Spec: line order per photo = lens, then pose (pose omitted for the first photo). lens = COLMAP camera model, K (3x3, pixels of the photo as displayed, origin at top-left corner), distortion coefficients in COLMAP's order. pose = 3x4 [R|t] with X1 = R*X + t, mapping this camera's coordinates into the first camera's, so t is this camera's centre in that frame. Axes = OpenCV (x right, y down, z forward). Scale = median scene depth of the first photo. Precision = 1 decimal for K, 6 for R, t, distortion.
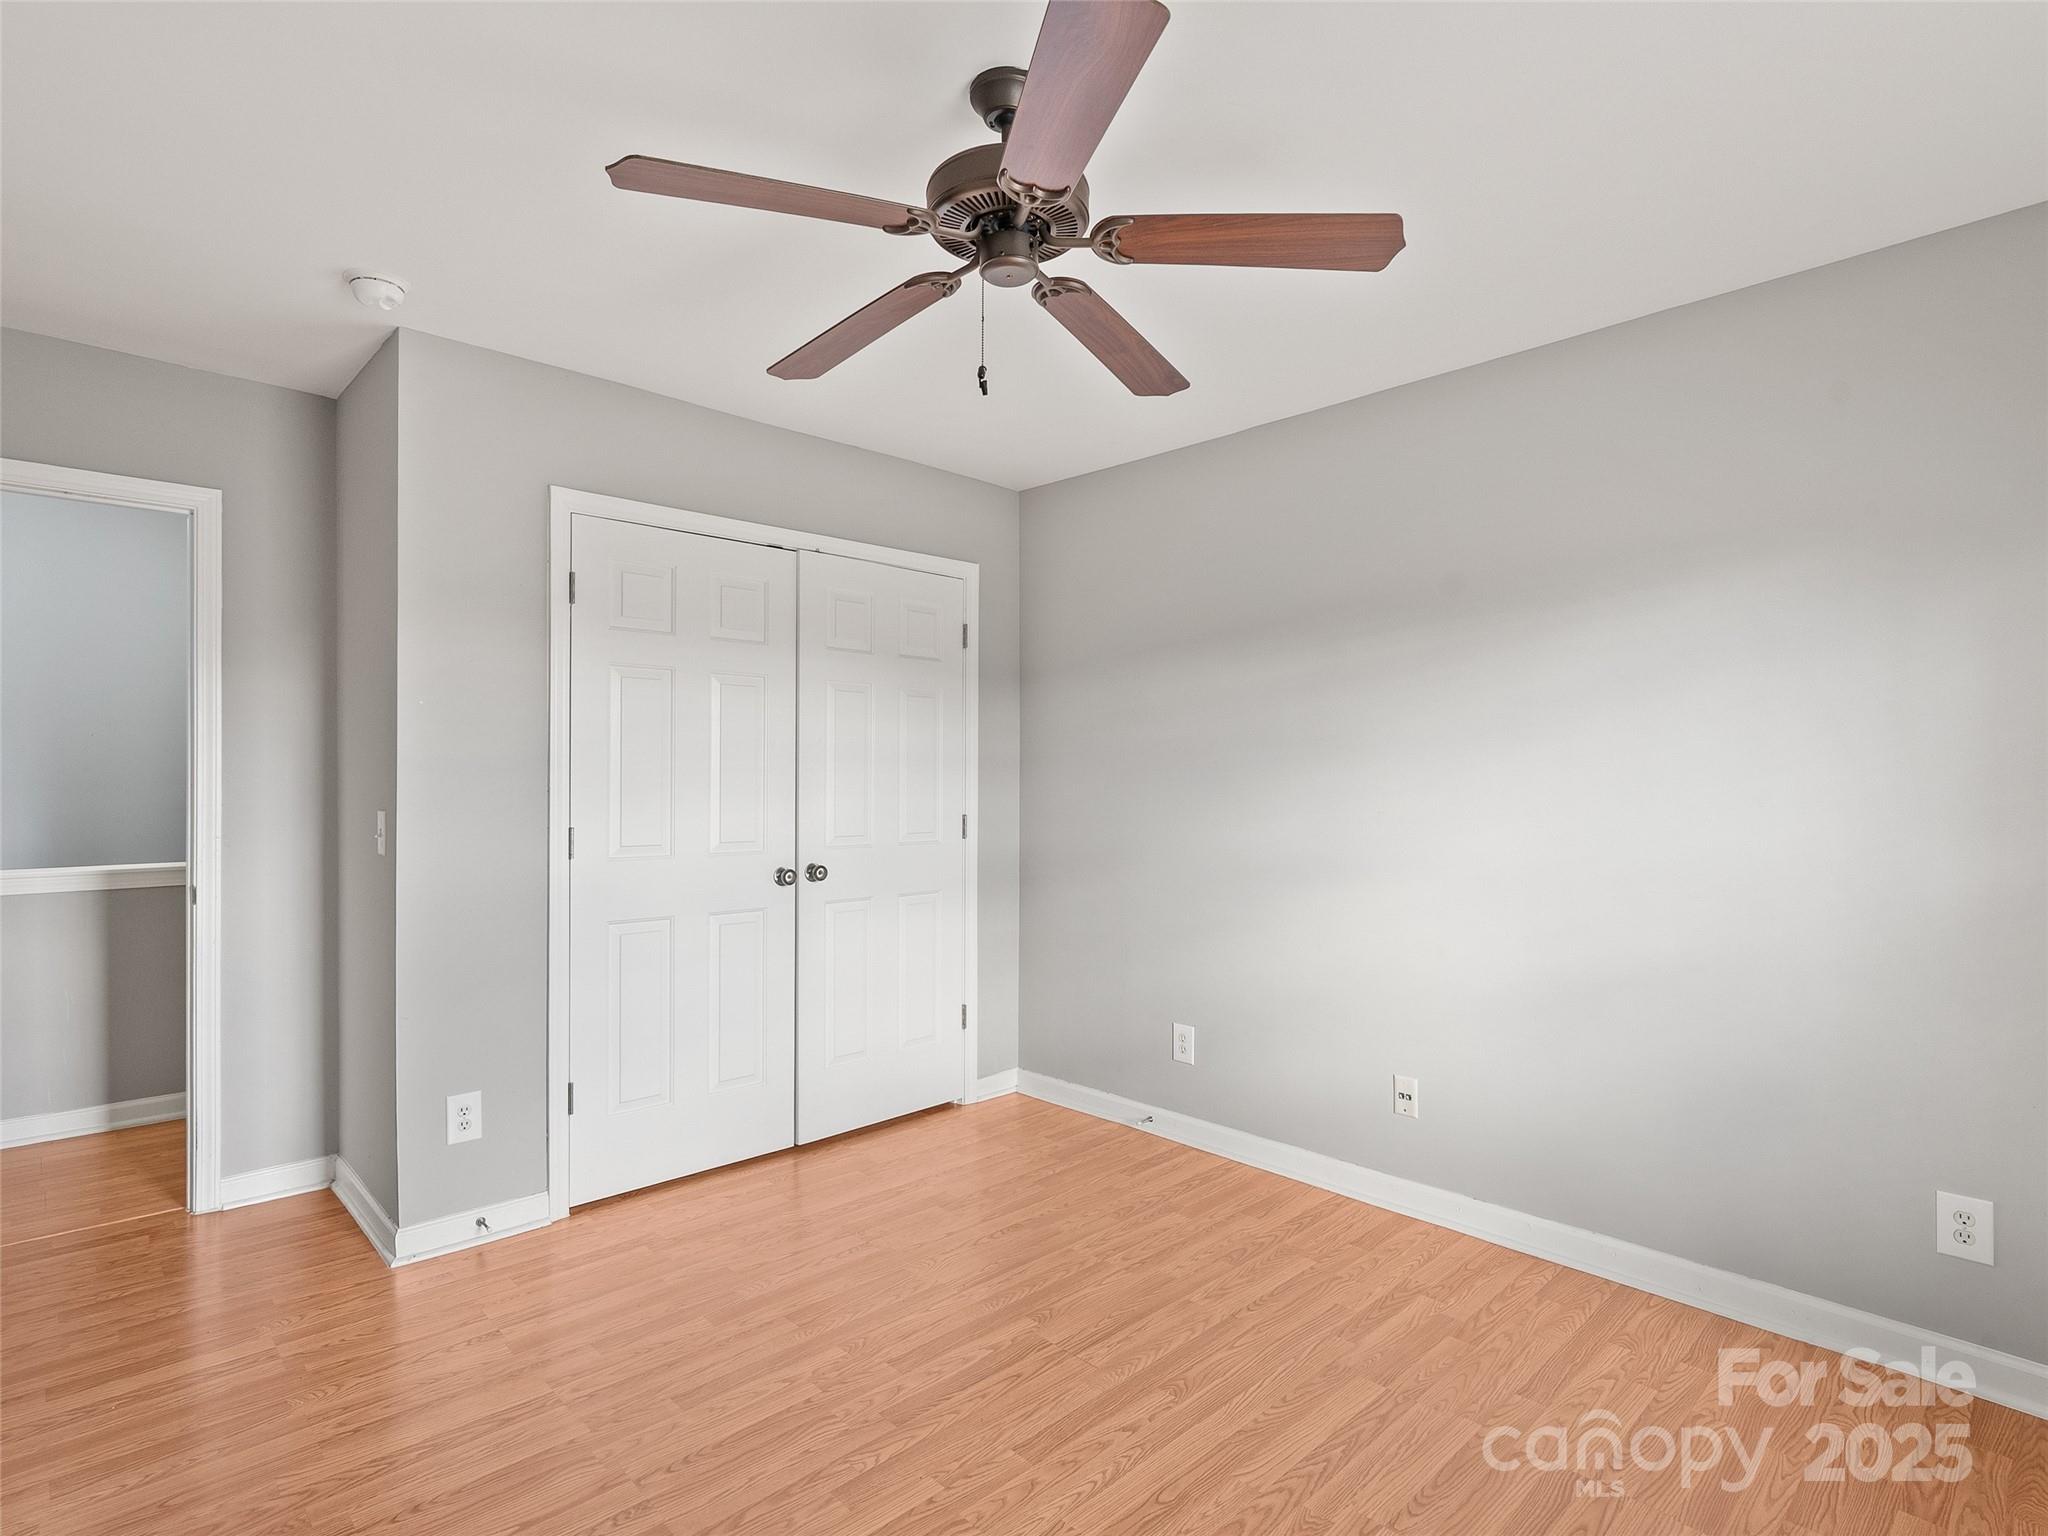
lens RADIAL K [[1091.9, 0, 1029.0], [0, 1091.9, 782.6], [0, 0, 1]] dist [-0.013917, 0.010281]
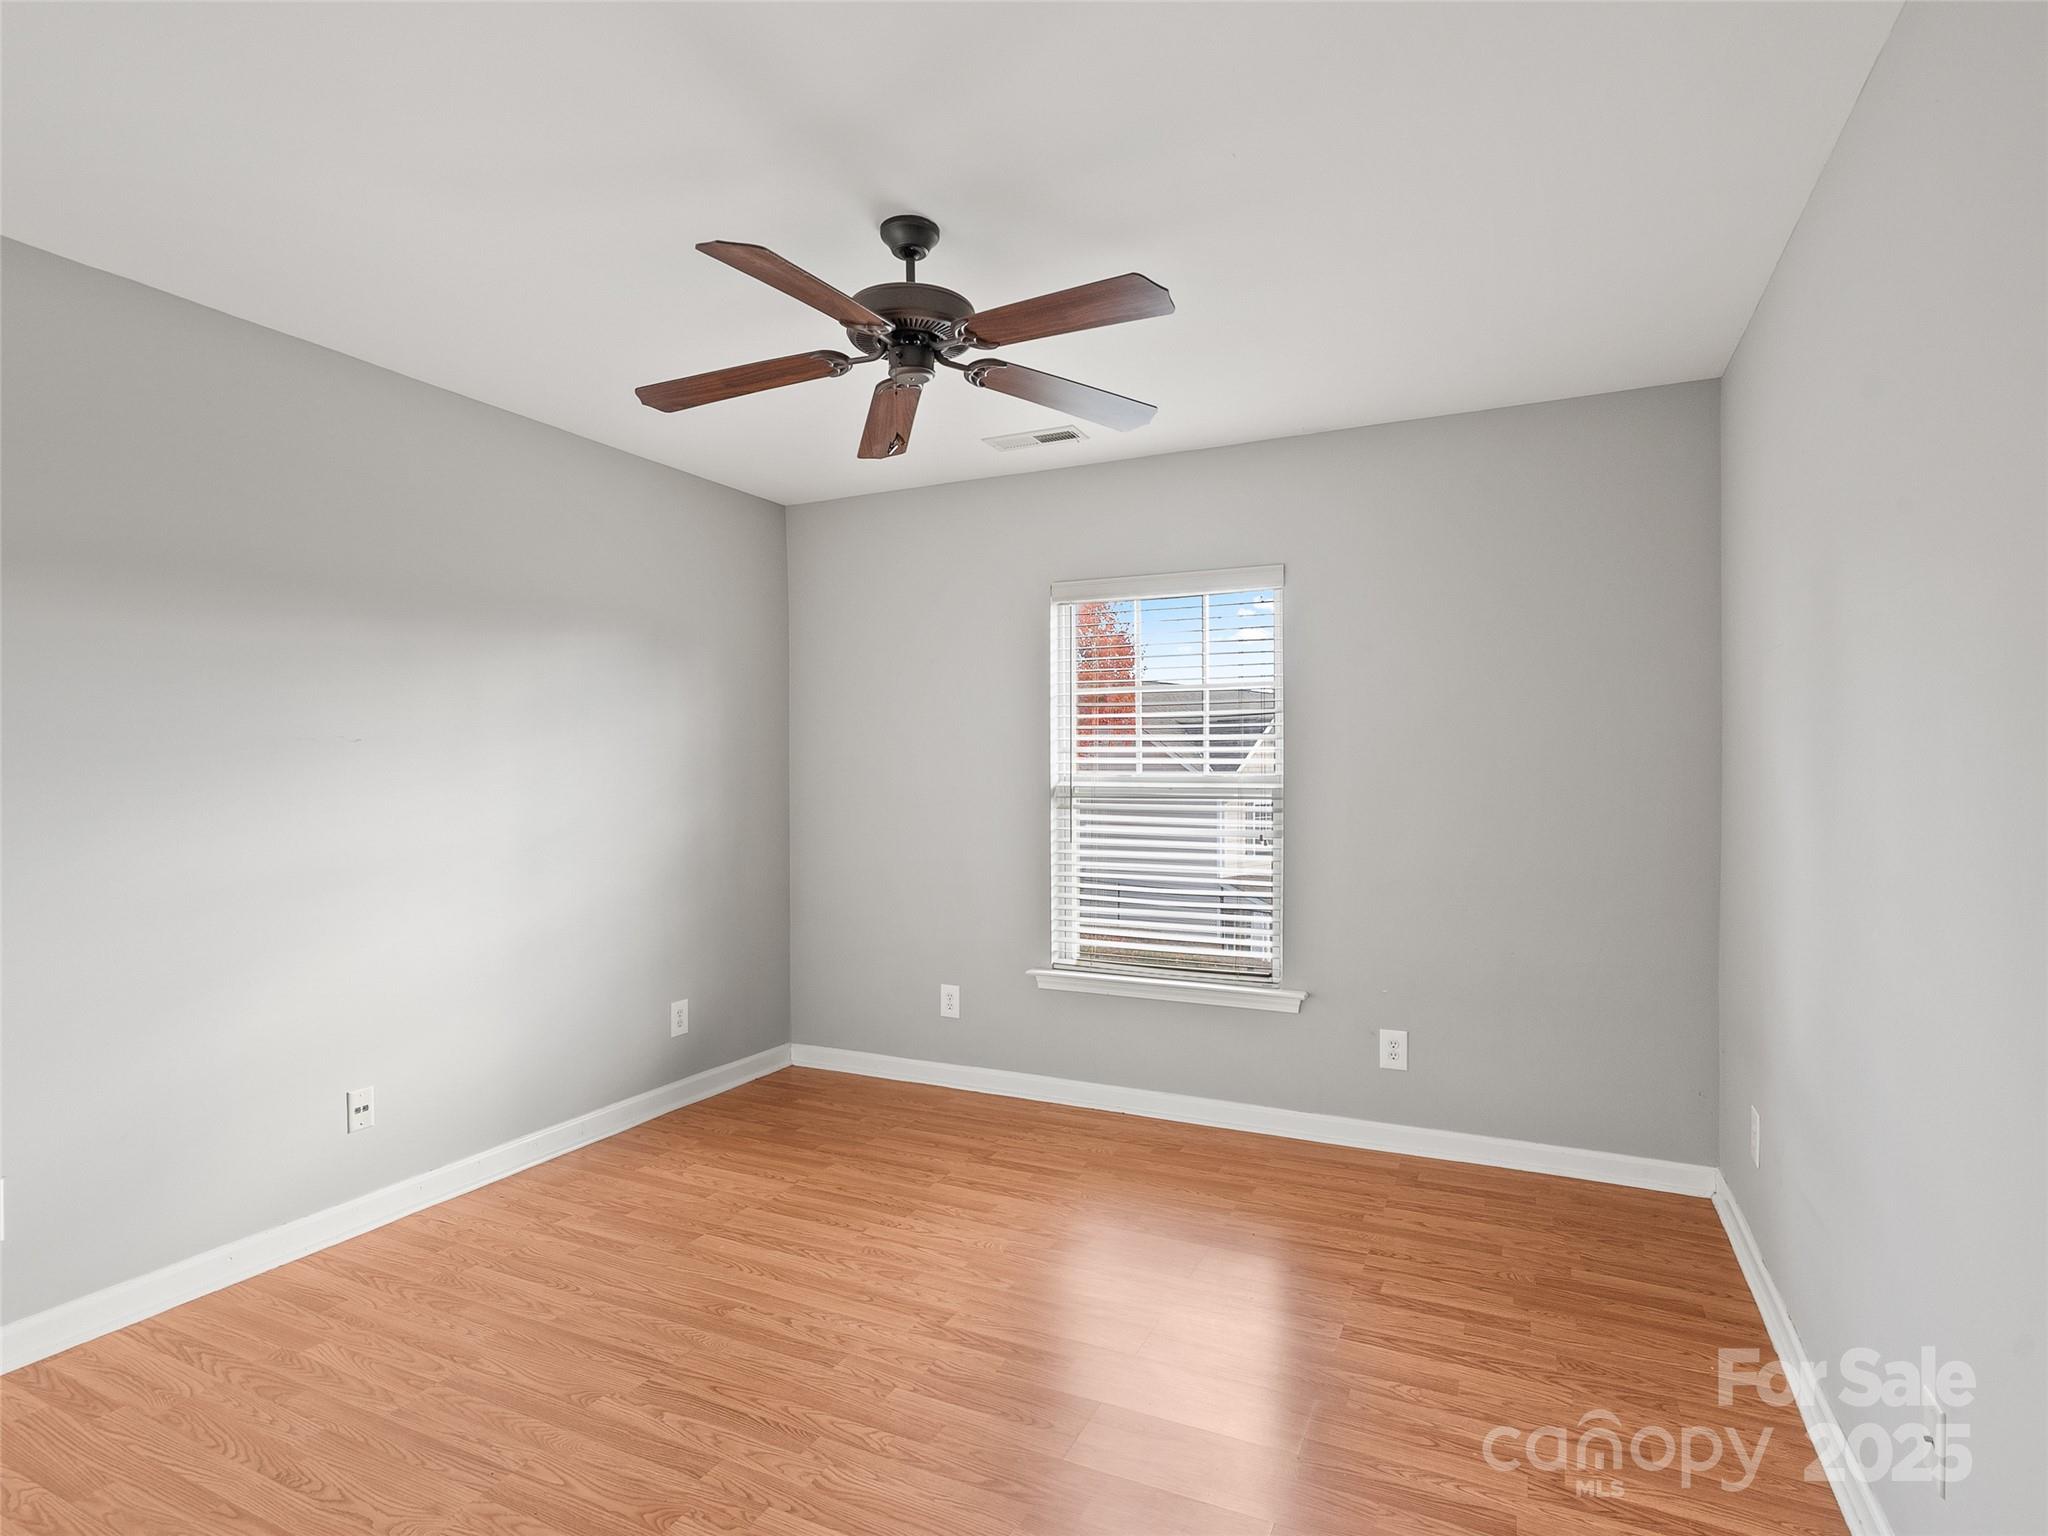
lens RADIAL K [[1091.9, 0, 1029.0], [0, 1091.9, 782.6], [0, 0, 1]] dist [-0.013917, 0.010281]
pose [[-0.375491, -0.012371, 0.926744, -0.893144], [0.007266, 0.999841, 0.016290, -0.010966], [-0.926798, 0.012851, -0.375341, 0.965701]]
